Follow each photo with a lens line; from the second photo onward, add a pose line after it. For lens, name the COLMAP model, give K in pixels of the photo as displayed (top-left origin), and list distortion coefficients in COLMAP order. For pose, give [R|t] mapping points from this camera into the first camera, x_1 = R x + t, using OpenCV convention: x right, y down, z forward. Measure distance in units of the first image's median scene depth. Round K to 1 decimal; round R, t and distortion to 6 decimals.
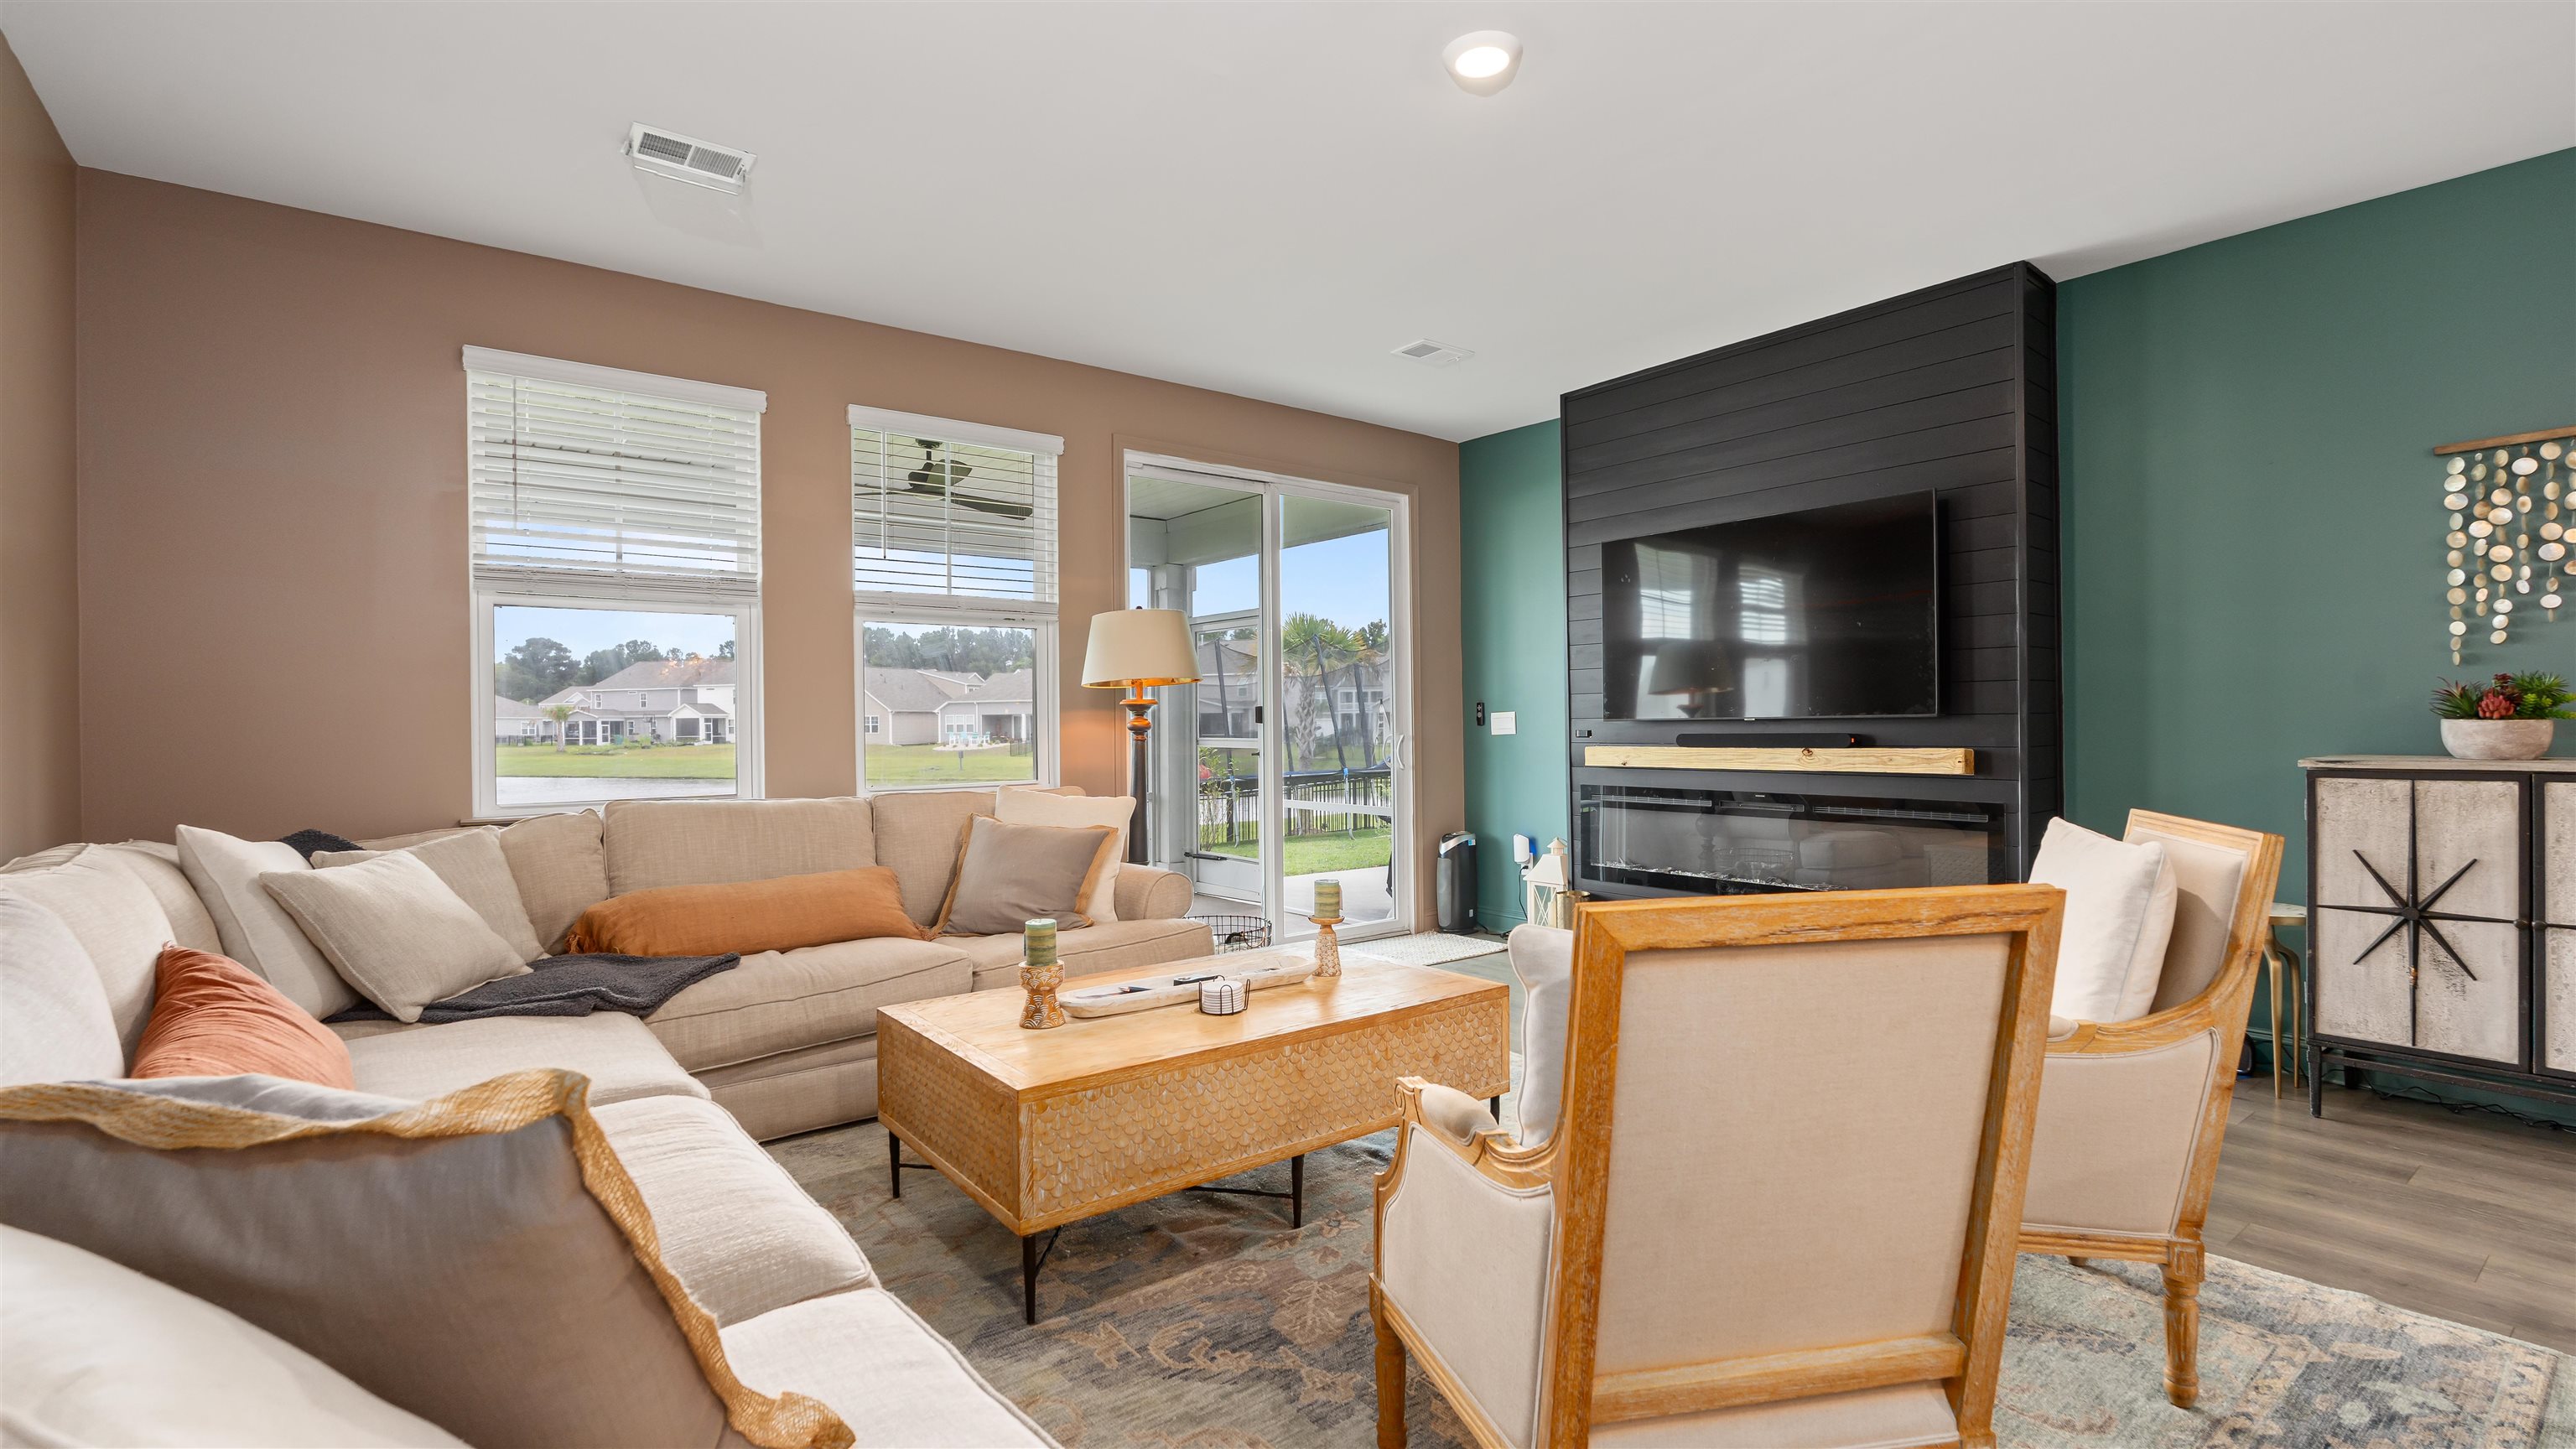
lens RADIAL K [[1155.9, 0, 1288.0], [0, 1155.9, 724.5], [0, 0, 1]] dist [-0.000650, -0.000338]
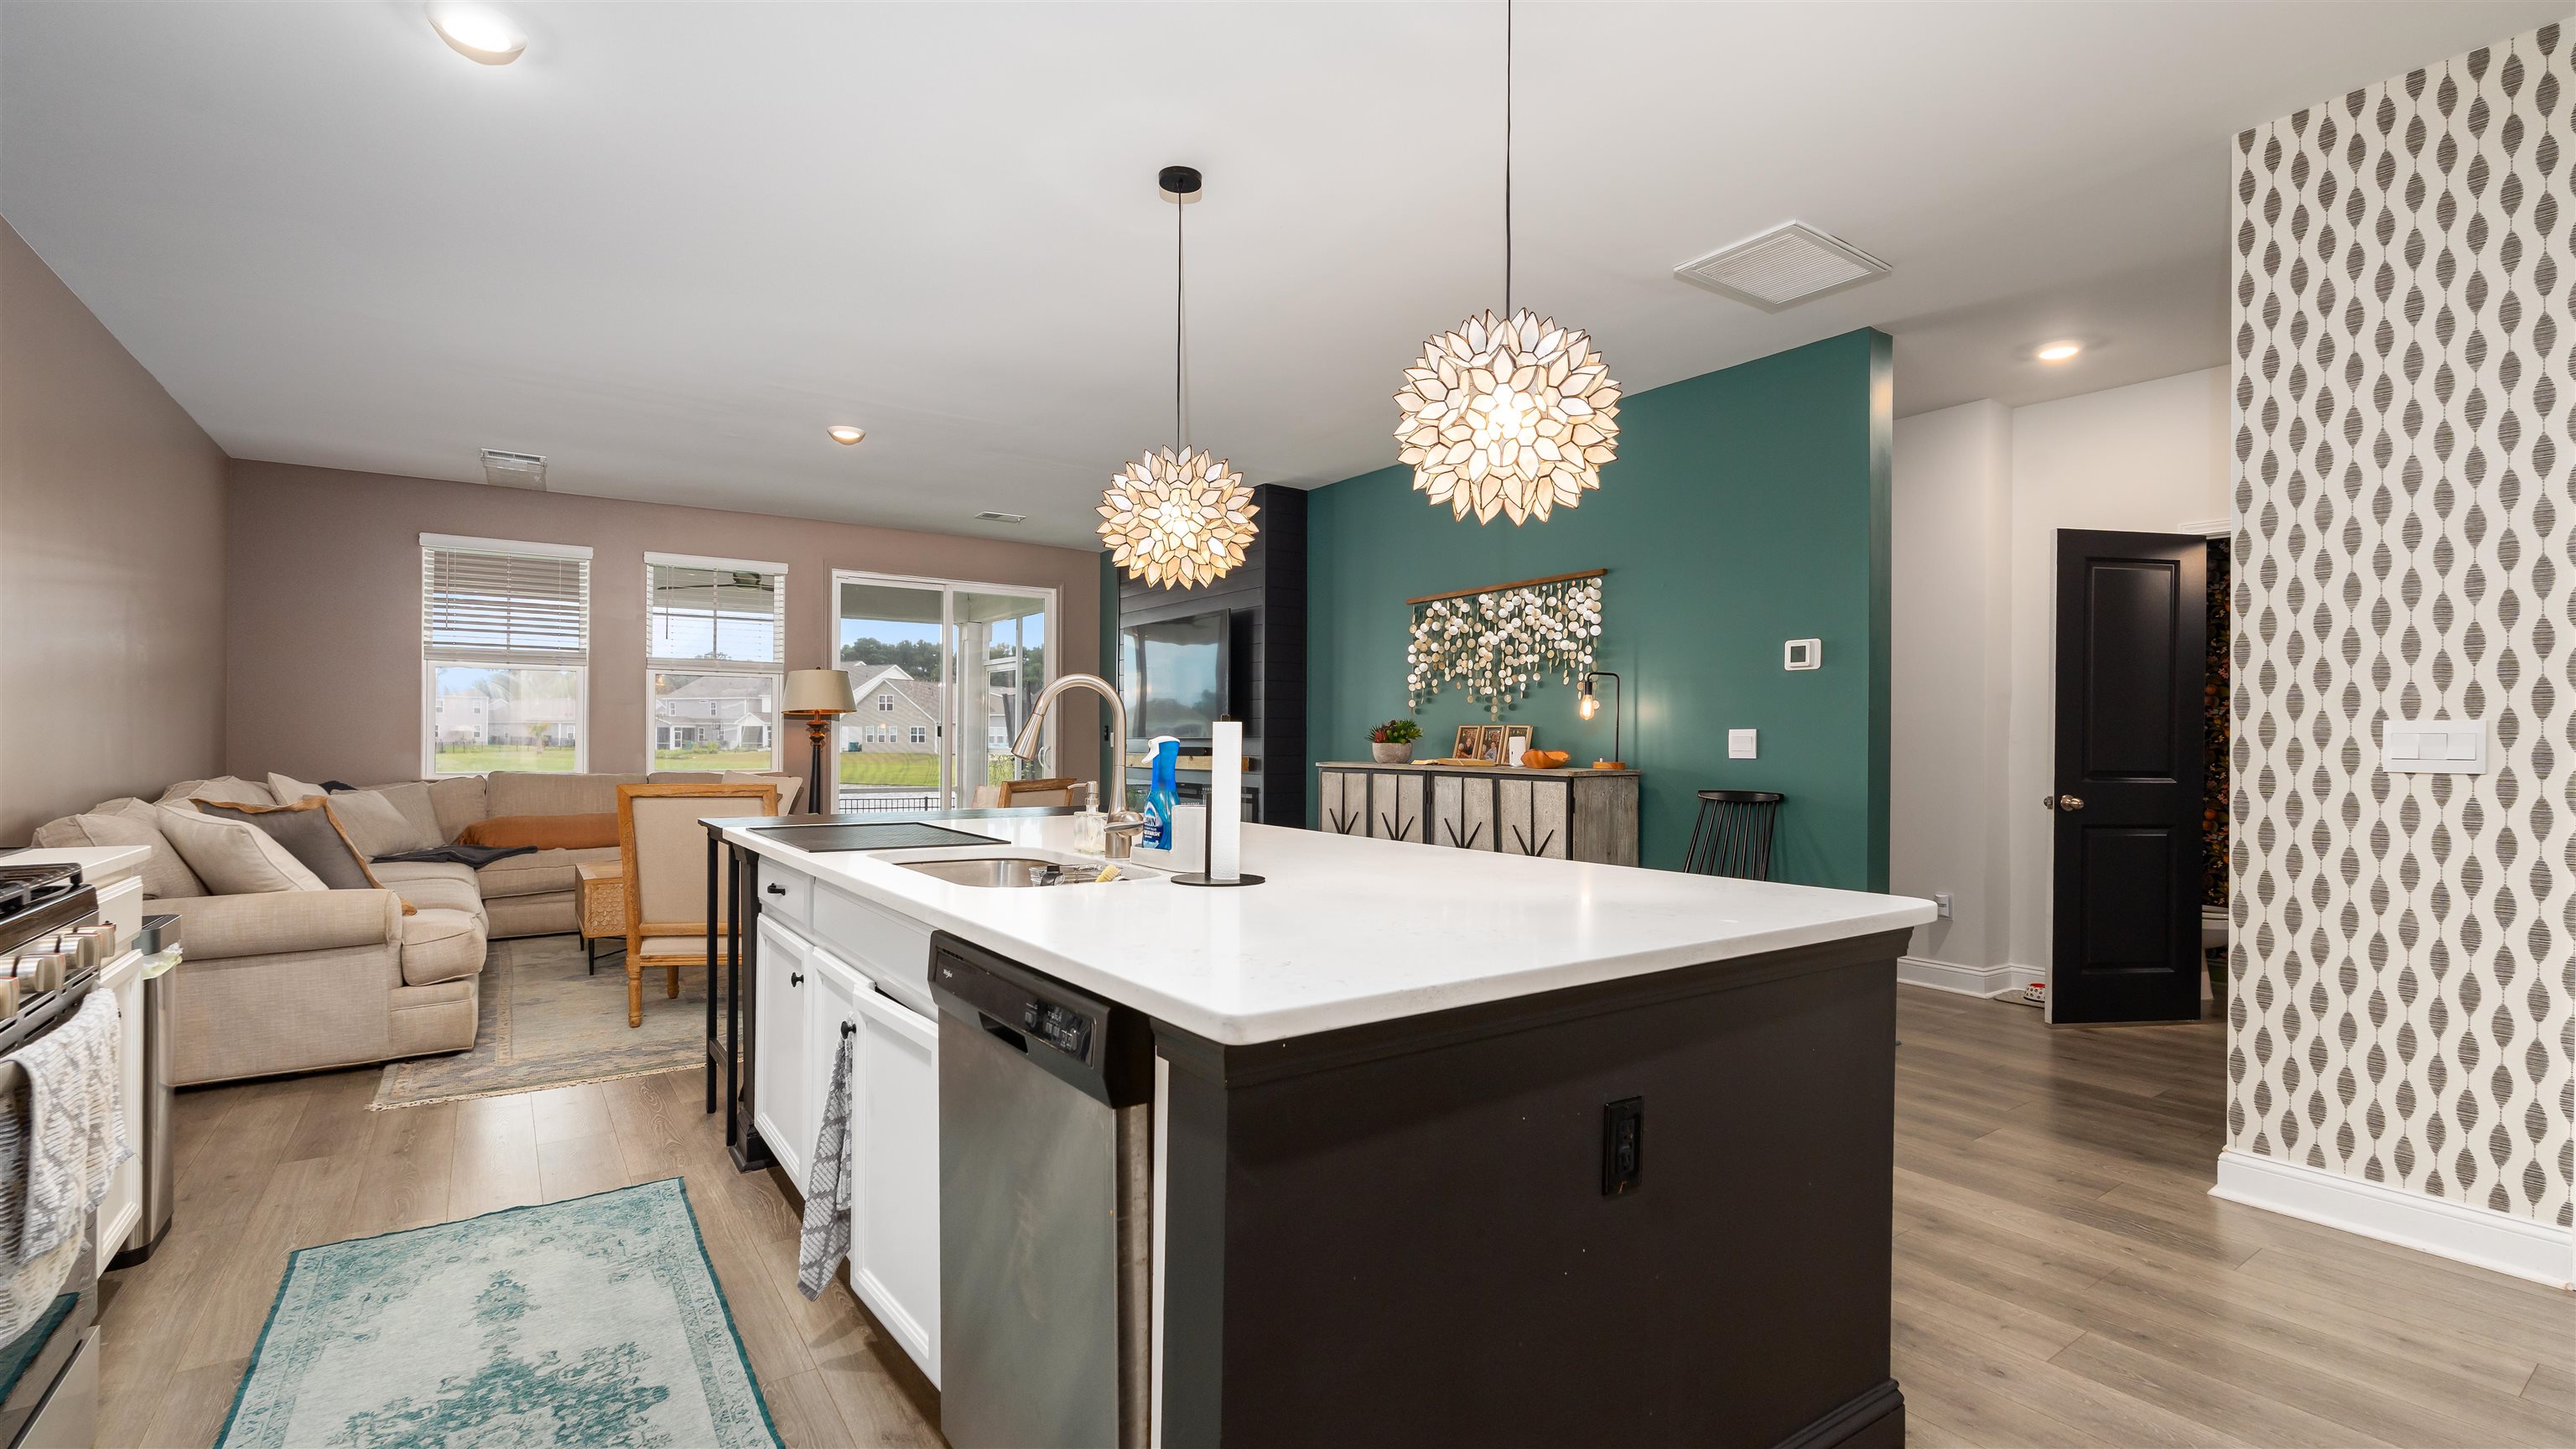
lens RADIAL K [[1143.2, 0, 1291.5], [0, 1143.2, 732.4], [0, 0, 1]] dist [0.000669, 0.000095]
pose [[0.998626, 0.014835, -0.050259, 0.860083], [-0.015182, 0.999863, -0.006522, -0.006545], [0.050155, 0.007276, 0.998715, -0.850759]]
